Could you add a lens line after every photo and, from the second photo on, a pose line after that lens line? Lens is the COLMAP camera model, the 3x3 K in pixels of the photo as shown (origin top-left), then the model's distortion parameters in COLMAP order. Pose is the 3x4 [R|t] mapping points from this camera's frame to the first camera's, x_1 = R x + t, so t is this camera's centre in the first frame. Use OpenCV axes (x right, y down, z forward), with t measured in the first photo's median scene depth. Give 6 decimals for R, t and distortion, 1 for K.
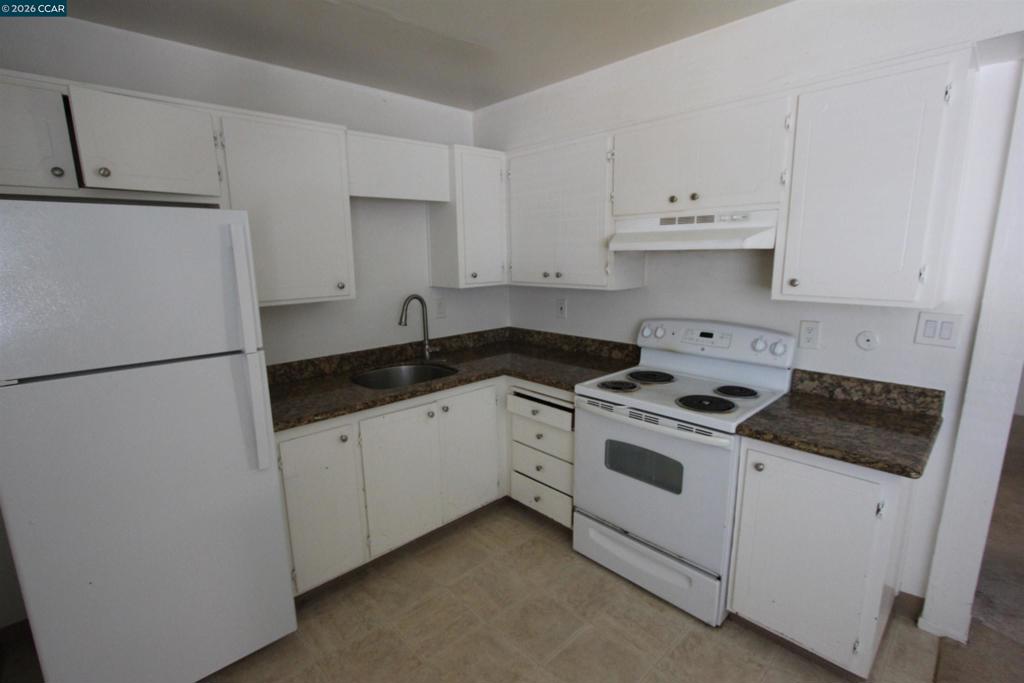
lens RADIAL K [[471.7, 0, 512.4], [0, 471.7, 343.0], [0, 0, 1]] dist [-0.005022, -0.000069]
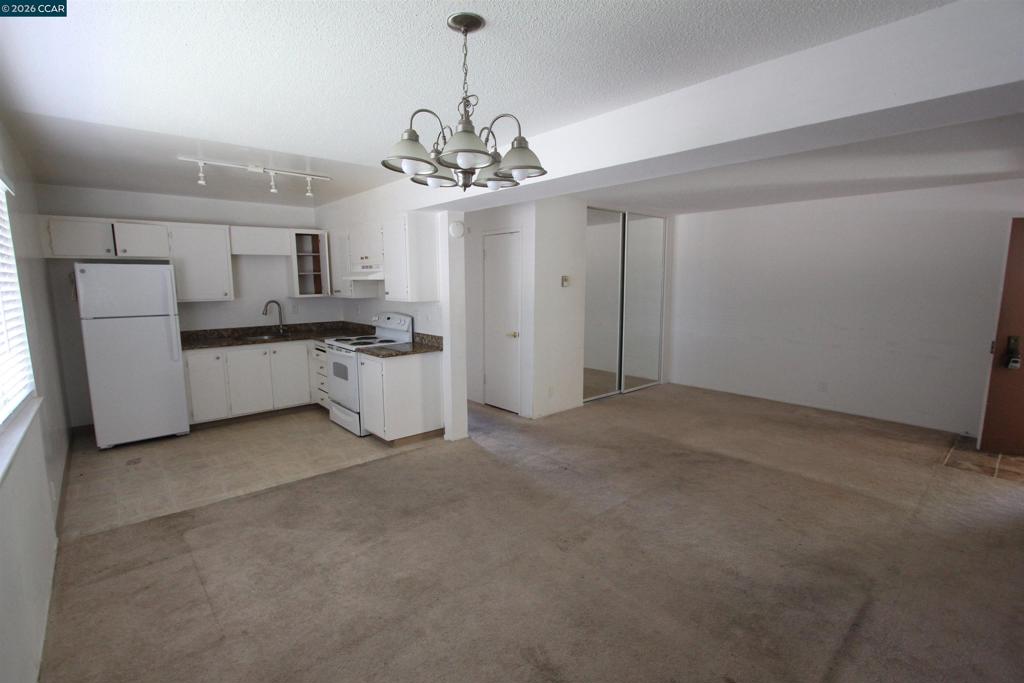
lens RADIAL K [[471.7, 0, 511.4], [0, 471.7, 343.2], [0, 0, 1]] dist [-0.005022, -0.000069]
pose [[0.999031, 0.014311, -0.041619, 1.094930], [-0.016476, 0.998503, -0.052149, 0.206071], [0.040810, 0.052784, 0.997772, -1.173749]]
